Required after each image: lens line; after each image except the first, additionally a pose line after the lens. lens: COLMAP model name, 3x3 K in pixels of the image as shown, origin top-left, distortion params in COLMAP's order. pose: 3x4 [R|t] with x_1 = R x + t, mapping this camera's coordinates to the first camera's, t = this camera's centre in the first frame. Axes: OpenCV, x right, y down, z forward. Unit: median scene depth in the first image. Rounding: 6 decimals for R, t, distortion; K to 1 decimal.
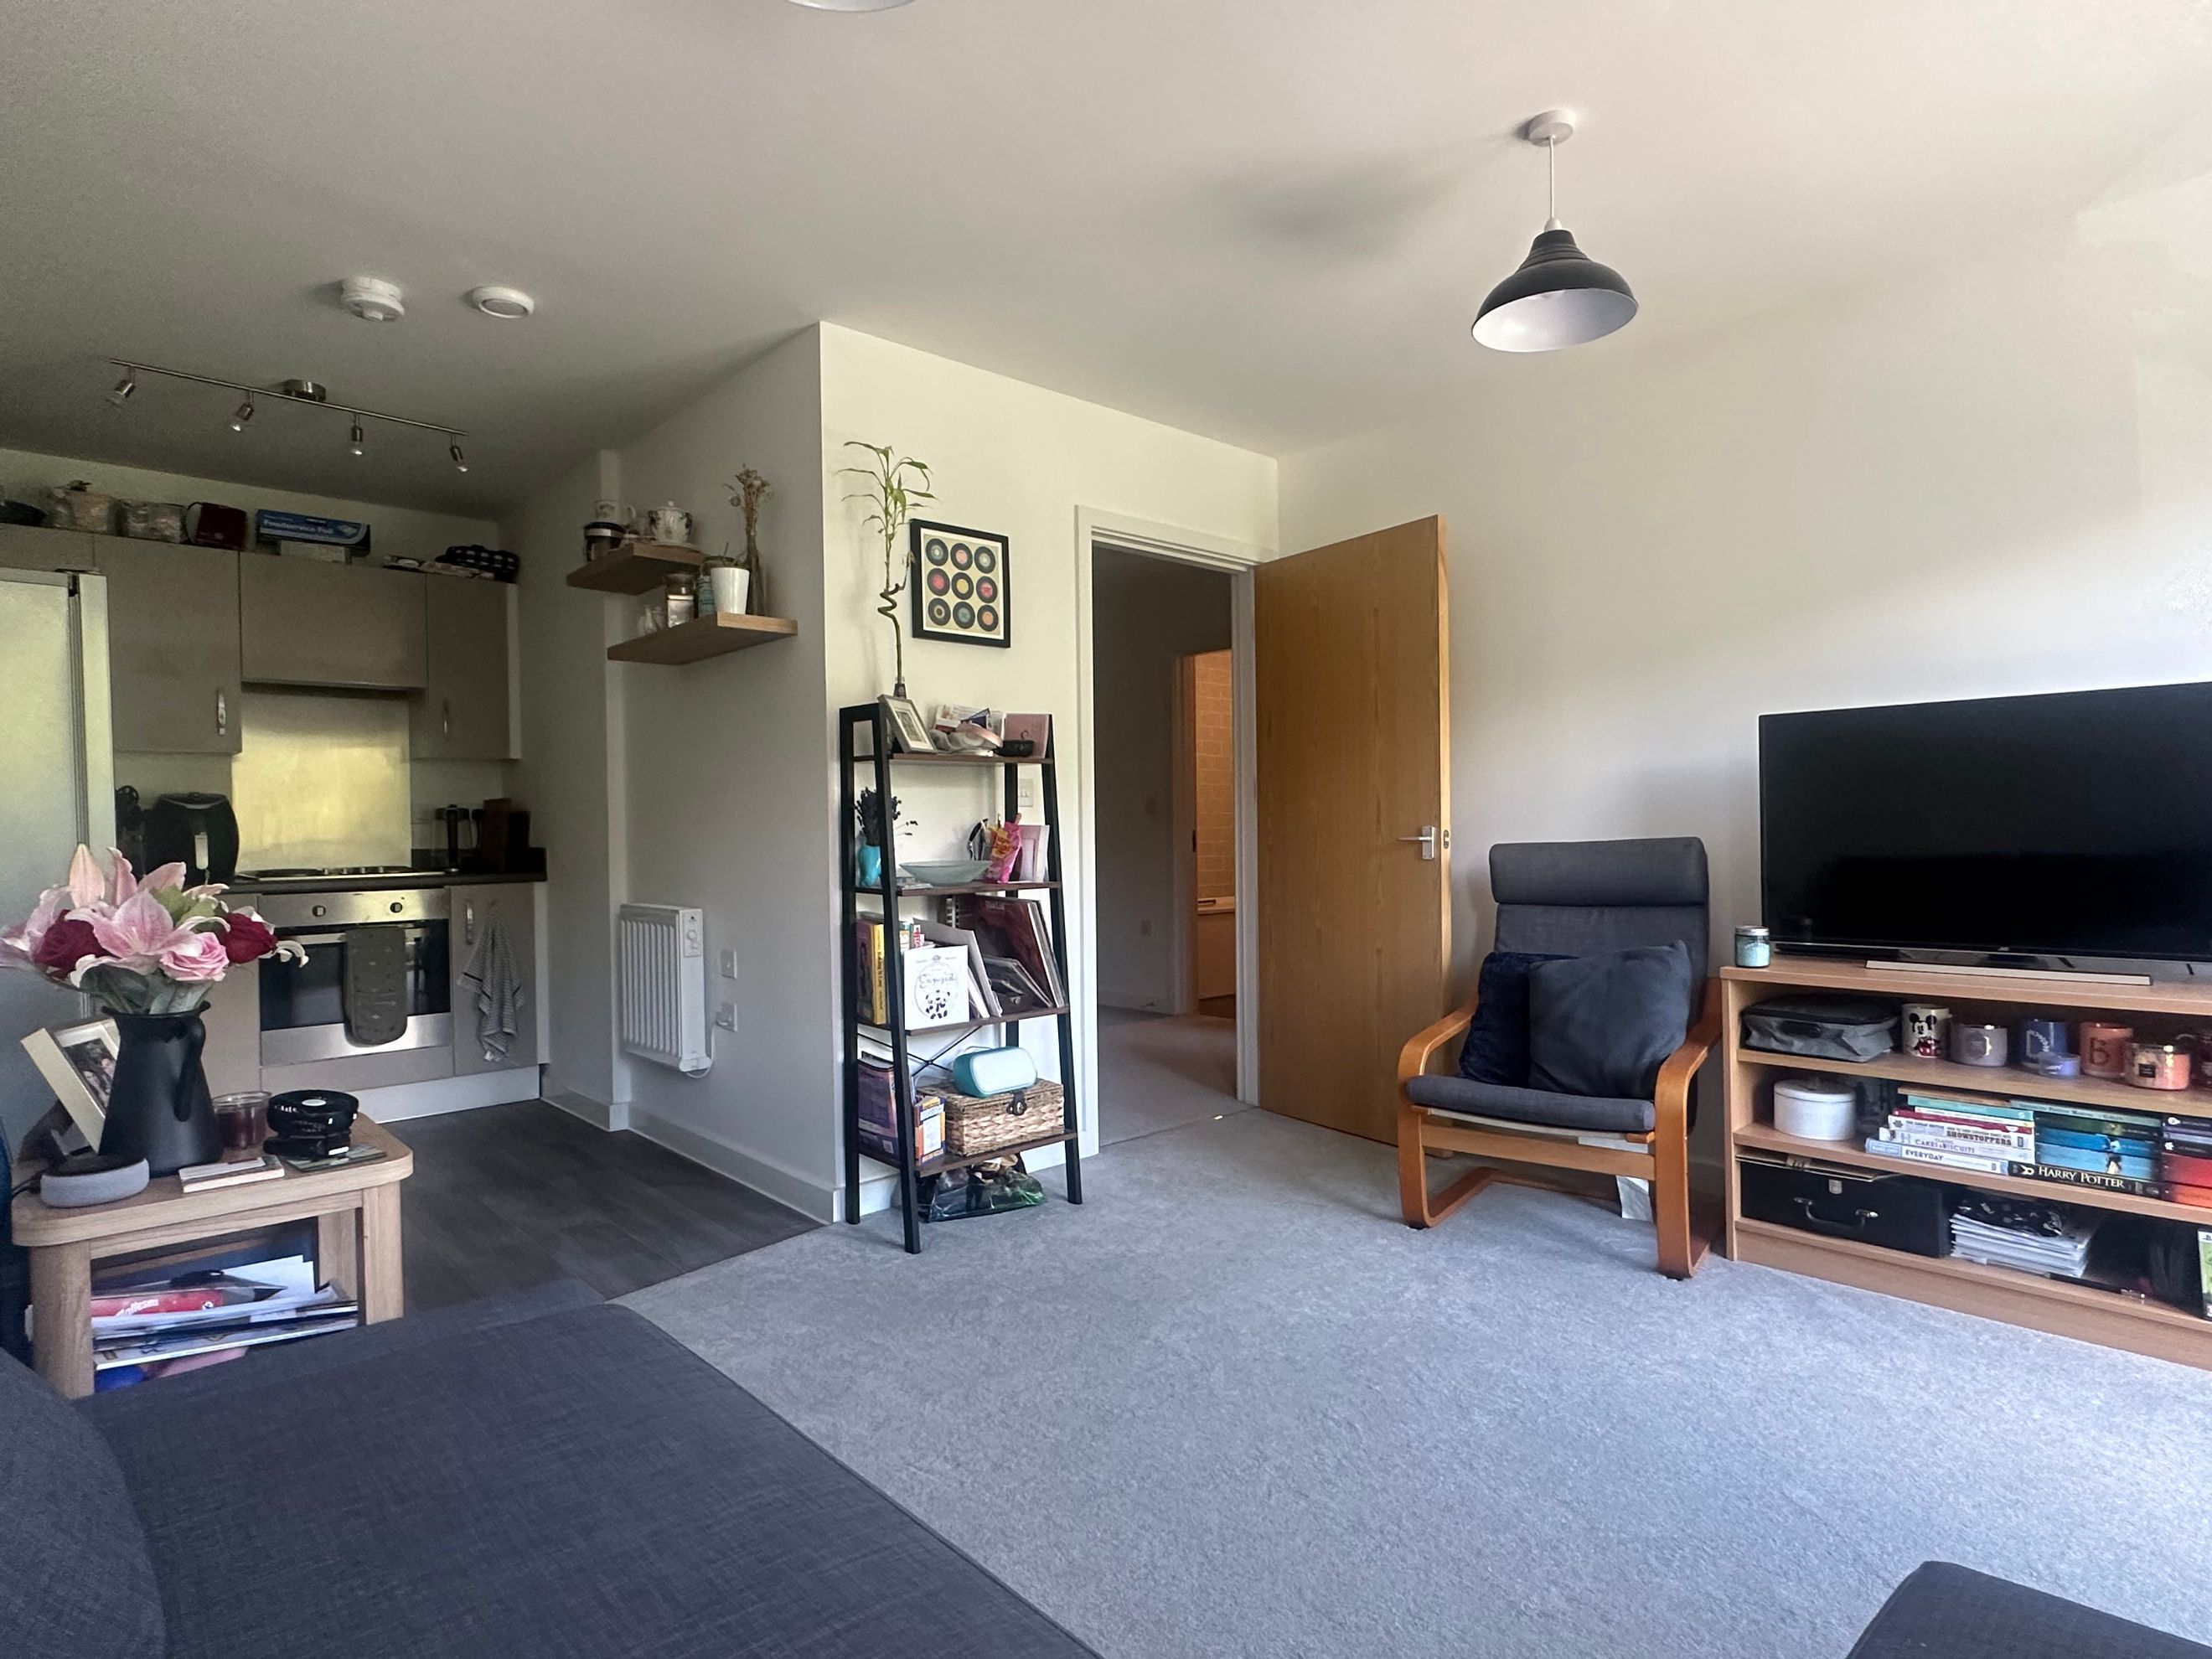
lens RADIAL K [[1212.6, 0, 1102.9], [0, 1212.6, 845.3], [0, 0, 1]] dist [-0.001827, 0.016859]
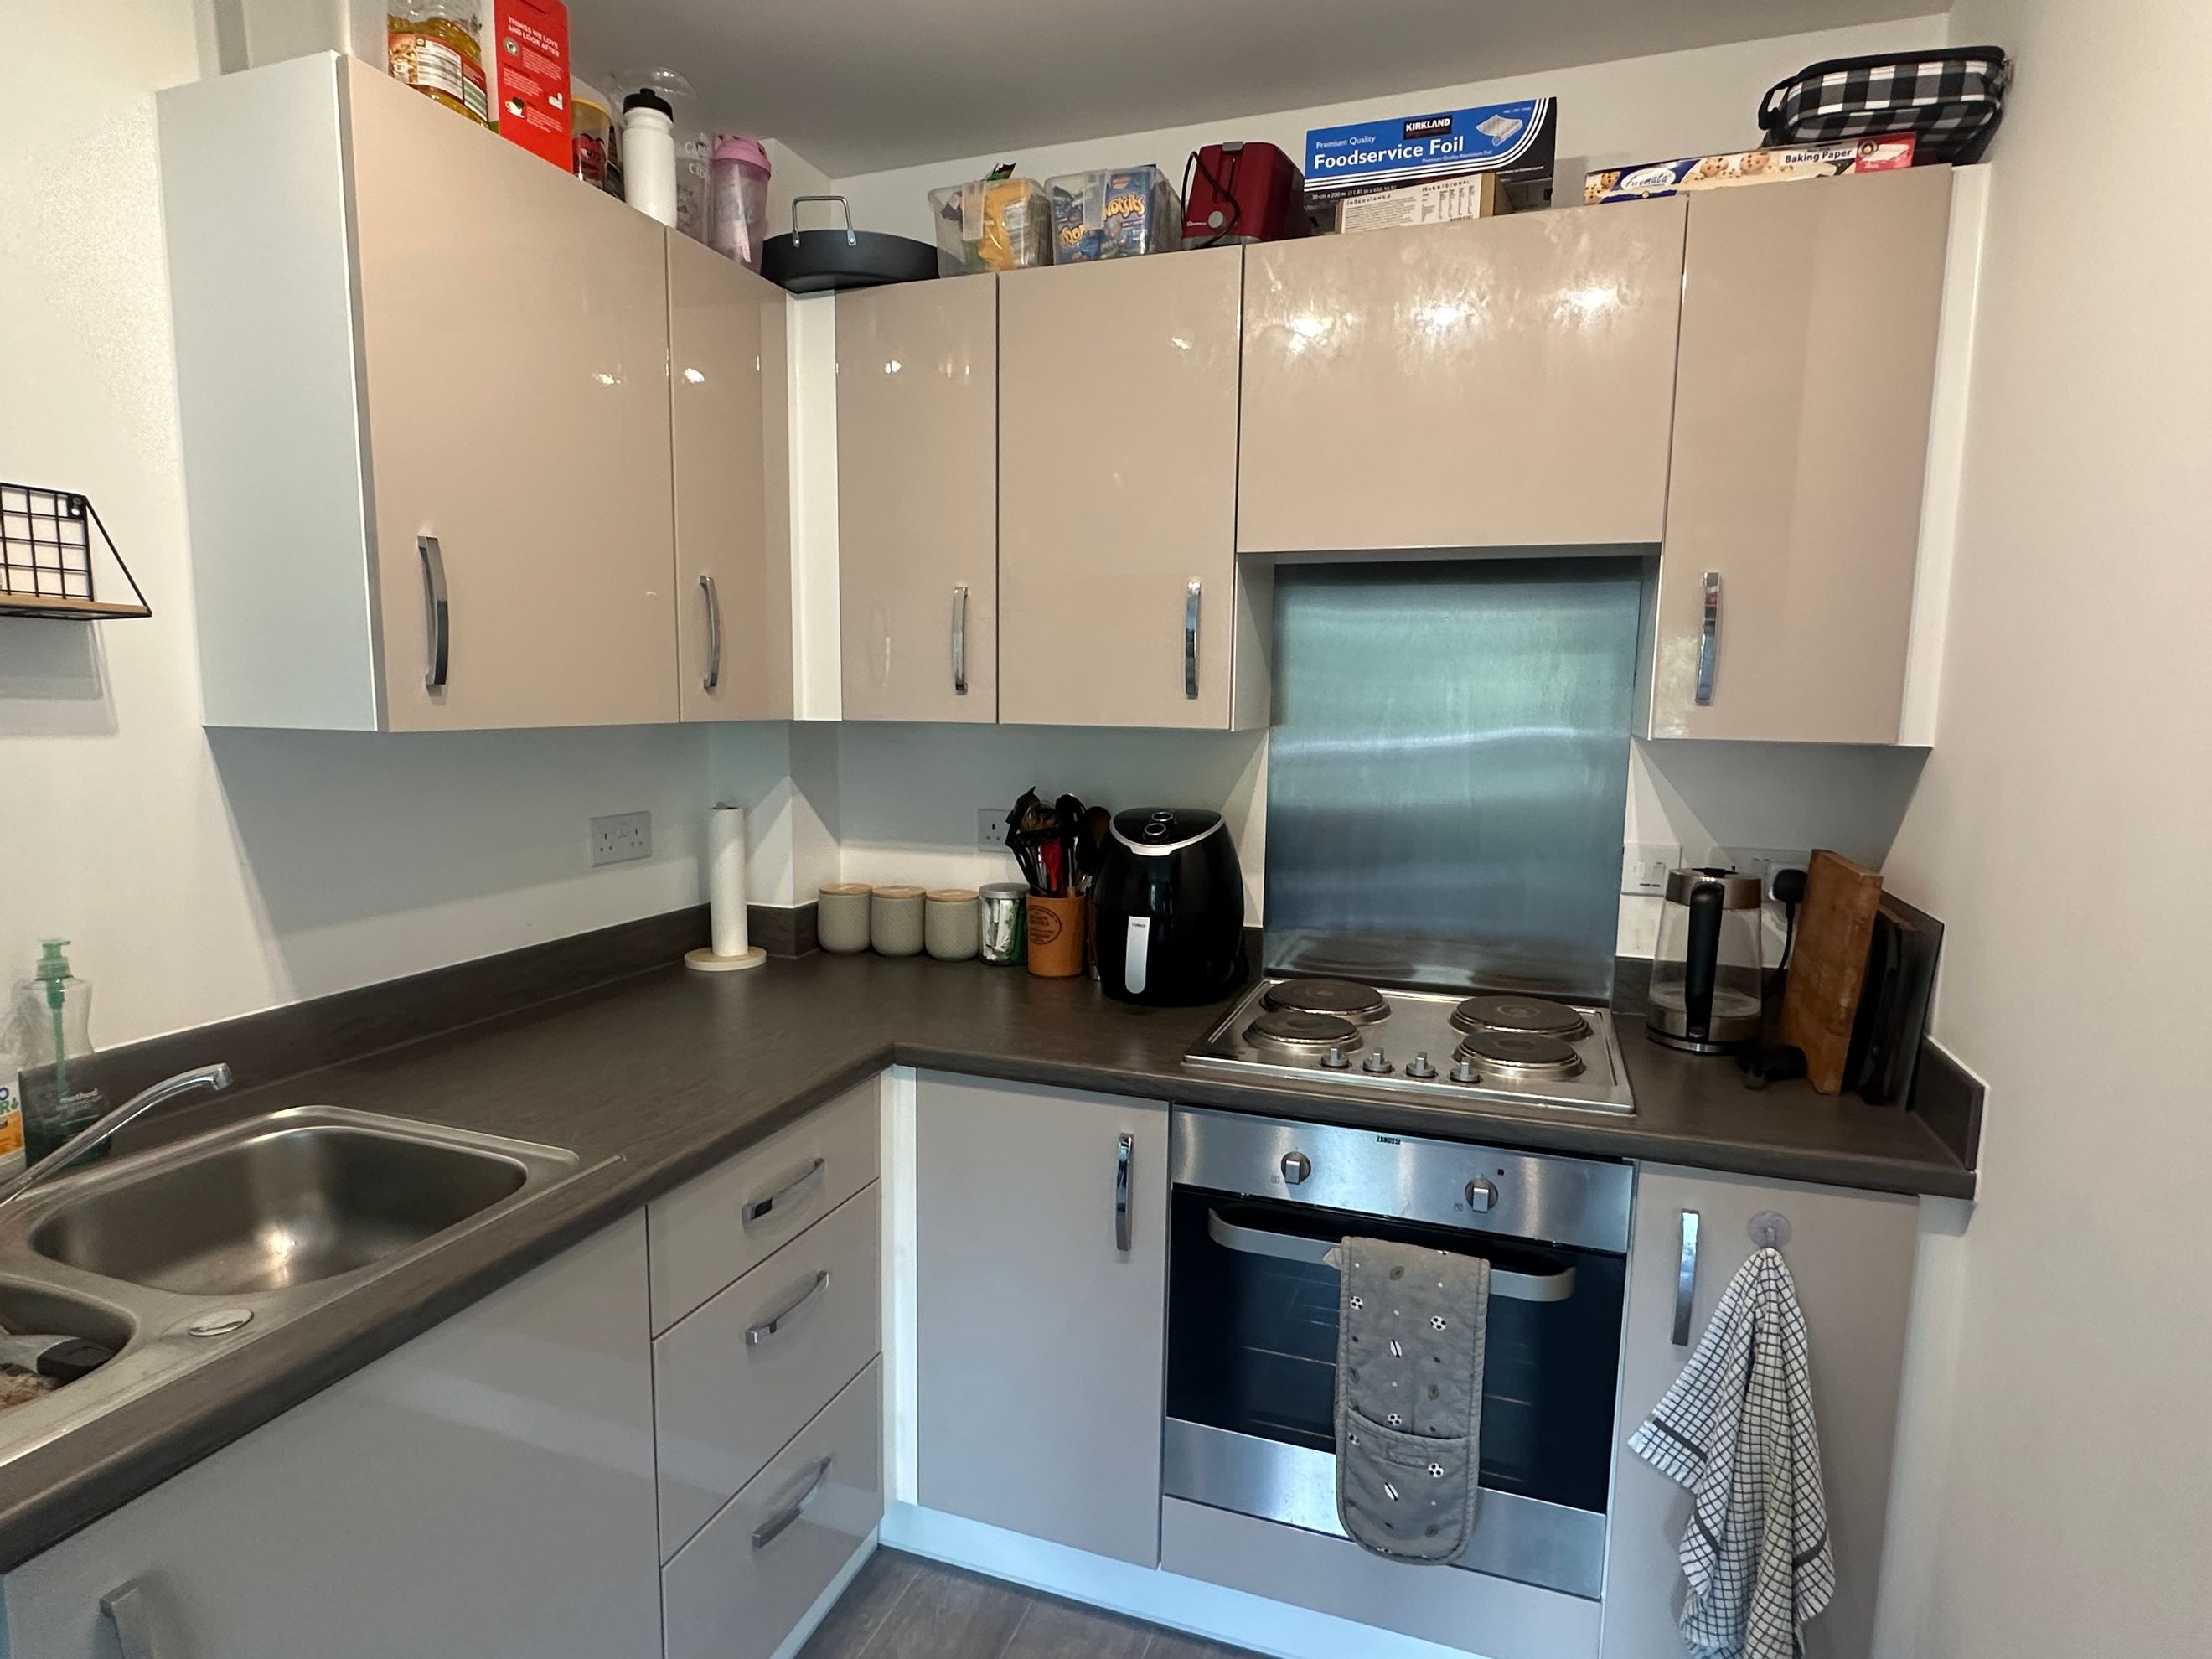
lens RADIAL K [[1206.3, 0, 1101.8], [0, 1206.3, 836.6], [0, 0, 1]] dist [-0.000365, 0.000991]
pose [[0.474399, 0.131017, -0.870506, -0.377706], [-0.033171, 0.990821, 0.131048, -0.101854], [0.879685, -0.033294, 0.474390, 0.814709]]
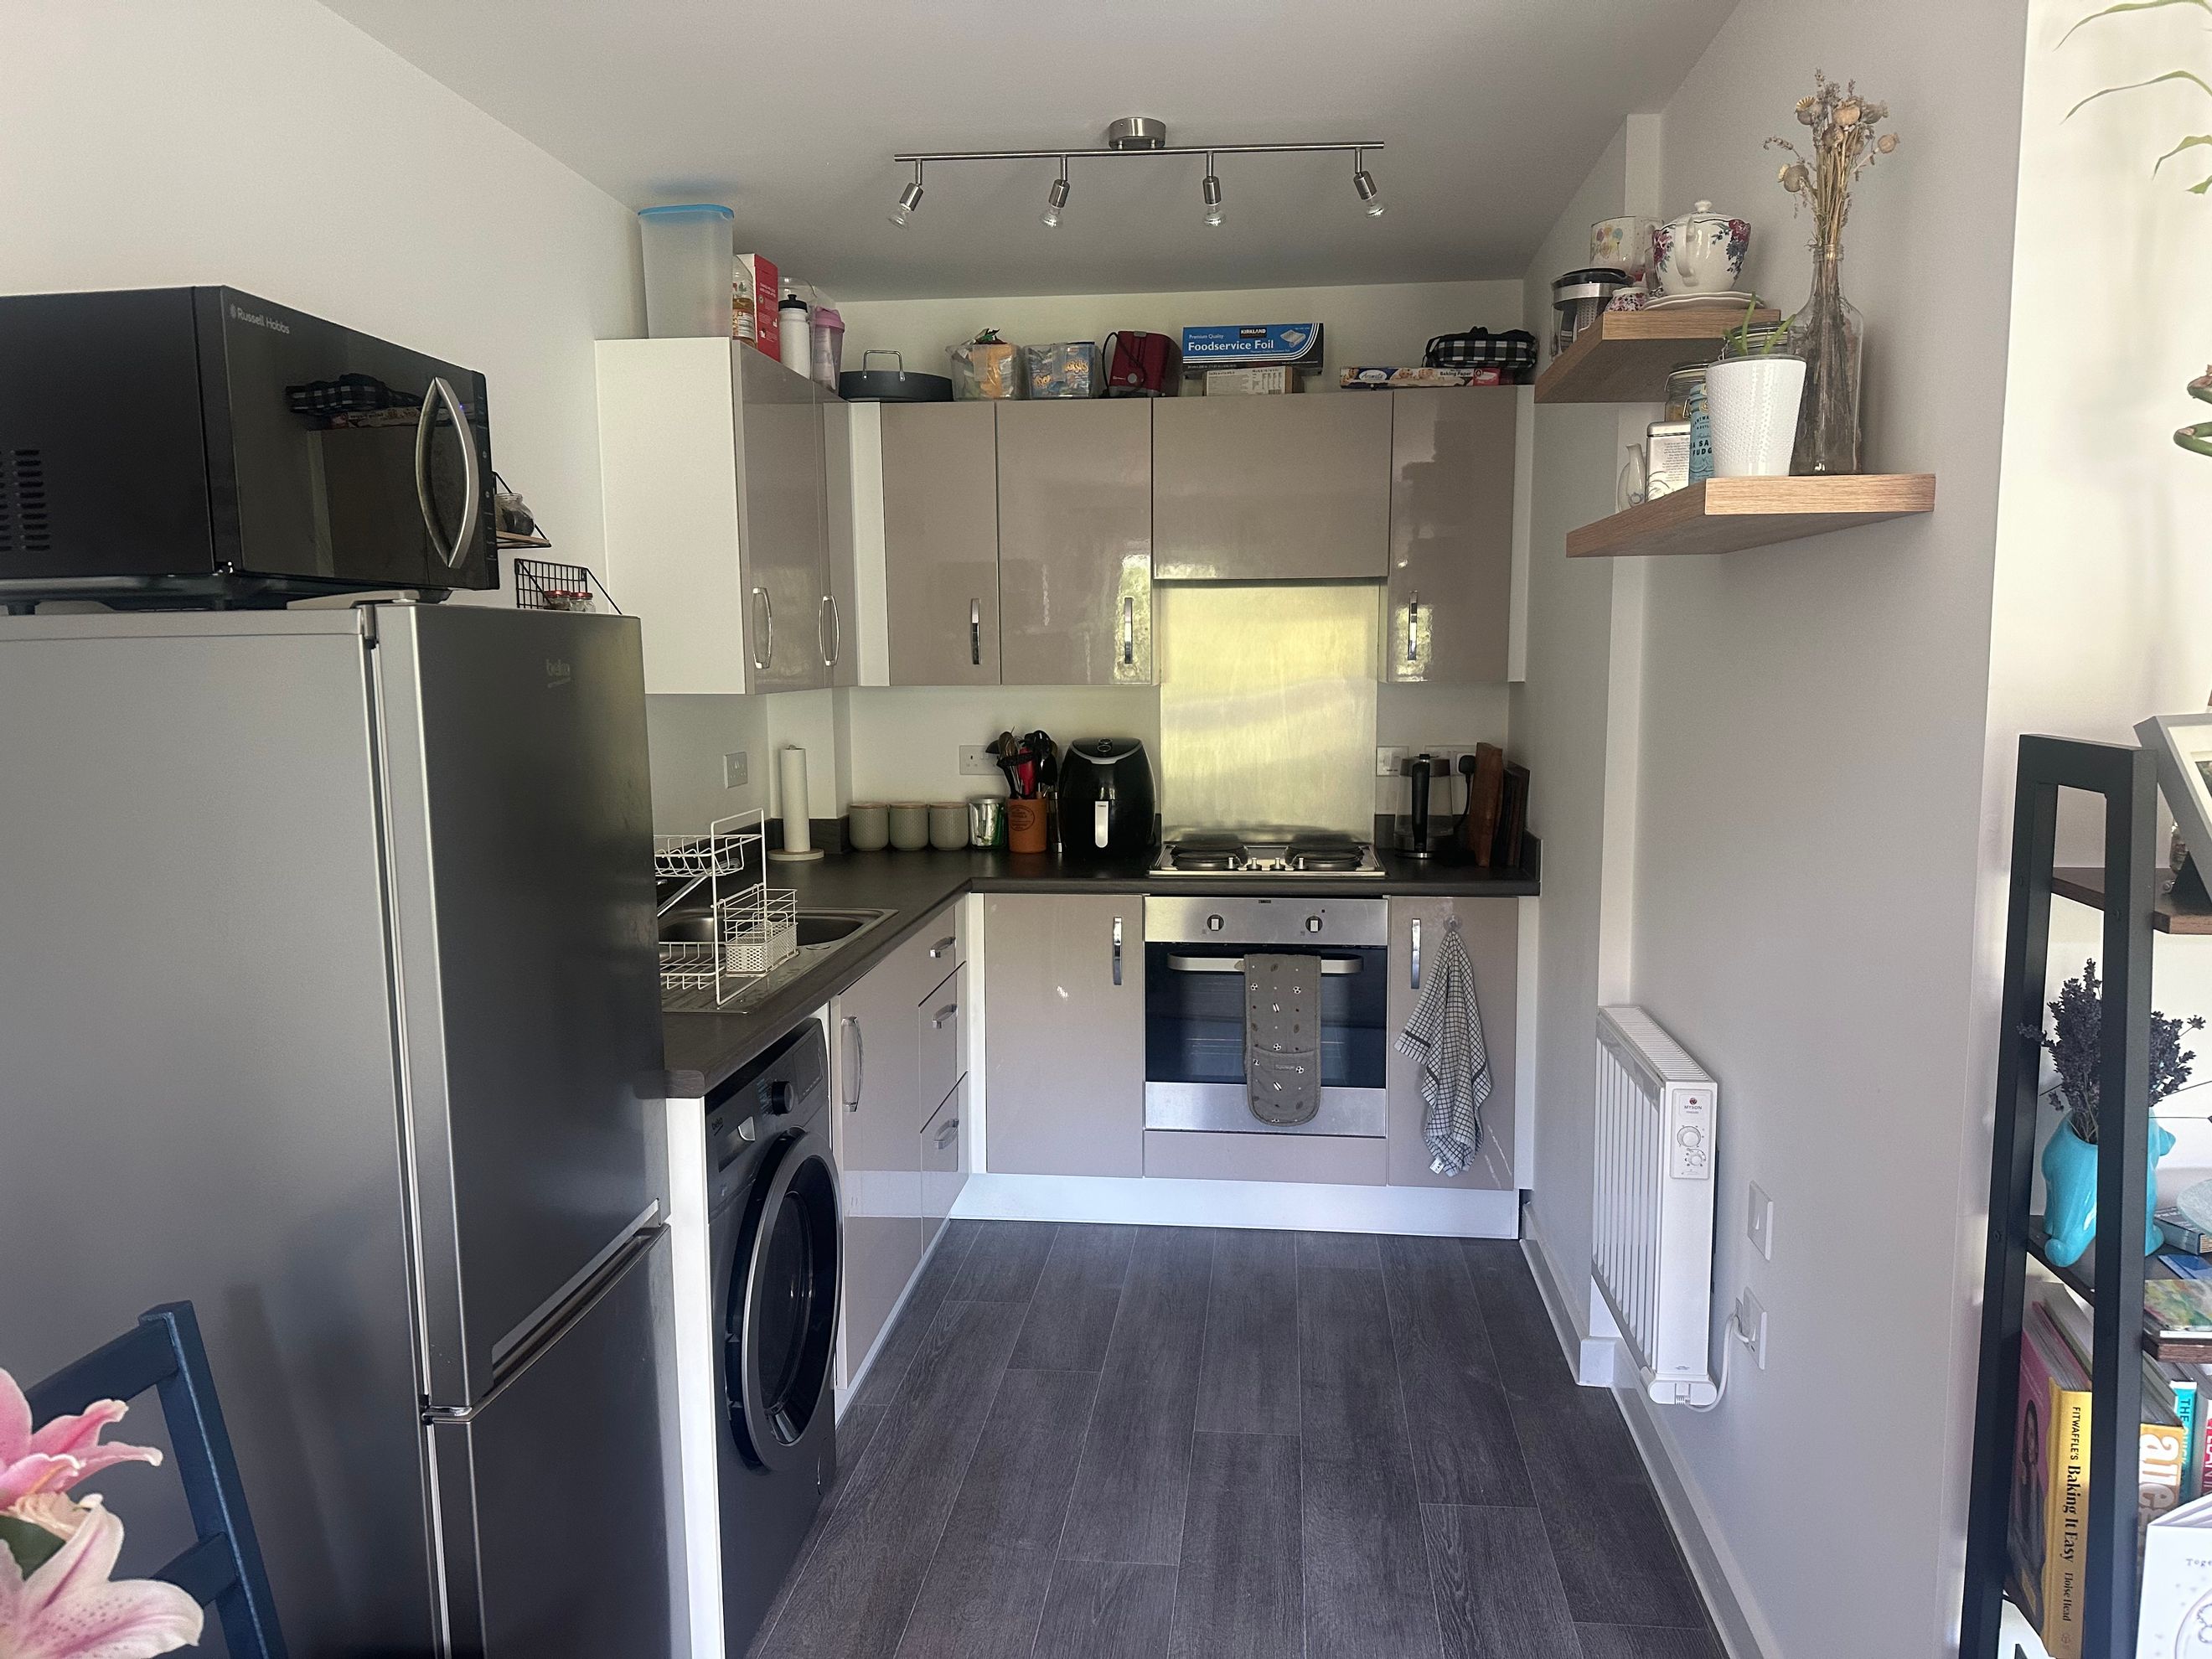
lens RADIAL K [[1561.5, 0, 1110.5], [0, 1561.5, 837.5], [0, 0, 1]] dist [0.125202, -0.126083]
pose [[0.671182, 0.099712, -0.734556, -0.038030], [-0.013843, 0.992425, 0.122068, -0.108058], [0.741163, -0.071762, 0.667478, 0.386638]]
